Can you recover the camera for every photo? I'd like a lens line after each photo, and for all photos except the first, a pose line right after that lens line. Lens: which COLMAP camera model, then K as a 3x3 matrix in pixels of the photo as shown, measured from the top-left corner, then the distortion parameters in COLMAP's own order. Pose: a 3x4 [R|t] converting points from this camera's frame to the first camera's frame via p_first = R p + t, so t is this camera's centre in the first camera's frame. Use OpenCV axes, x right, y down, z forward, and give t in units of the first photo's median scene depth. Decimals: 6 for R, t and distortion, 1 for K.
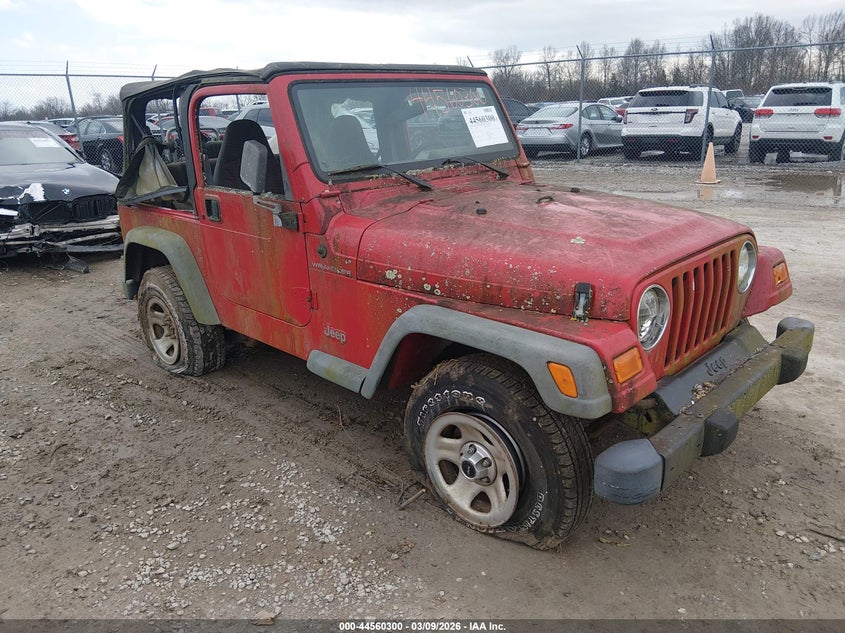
lens RADIAL K [[662.3, 0, 422.5], [0, 662.3, 316.5], [0, 0, 1]] dist [0.114582, -0.214882]
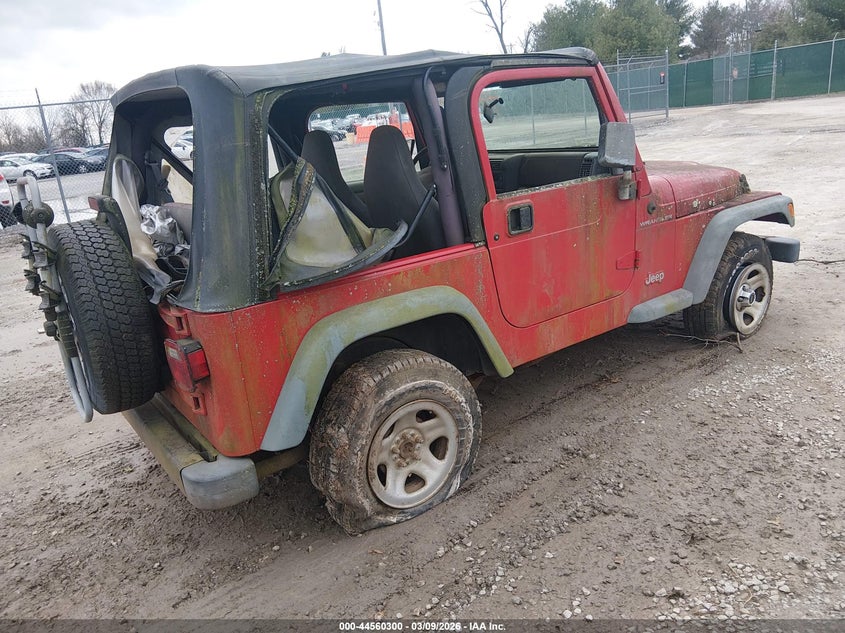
lens RADIAL K [[662.3, 0, 422.5], [0, 662.3, 316.5], [0, 0, 1]] dist [0.114582, -0.214882]
pose [[0.128700, -0.265564, 0.955464, -1.295995], [0.384154, 0.901602, 0.198848, -0.296698], [-0.914255, 0.341453, 0.218054, 1.106849]]
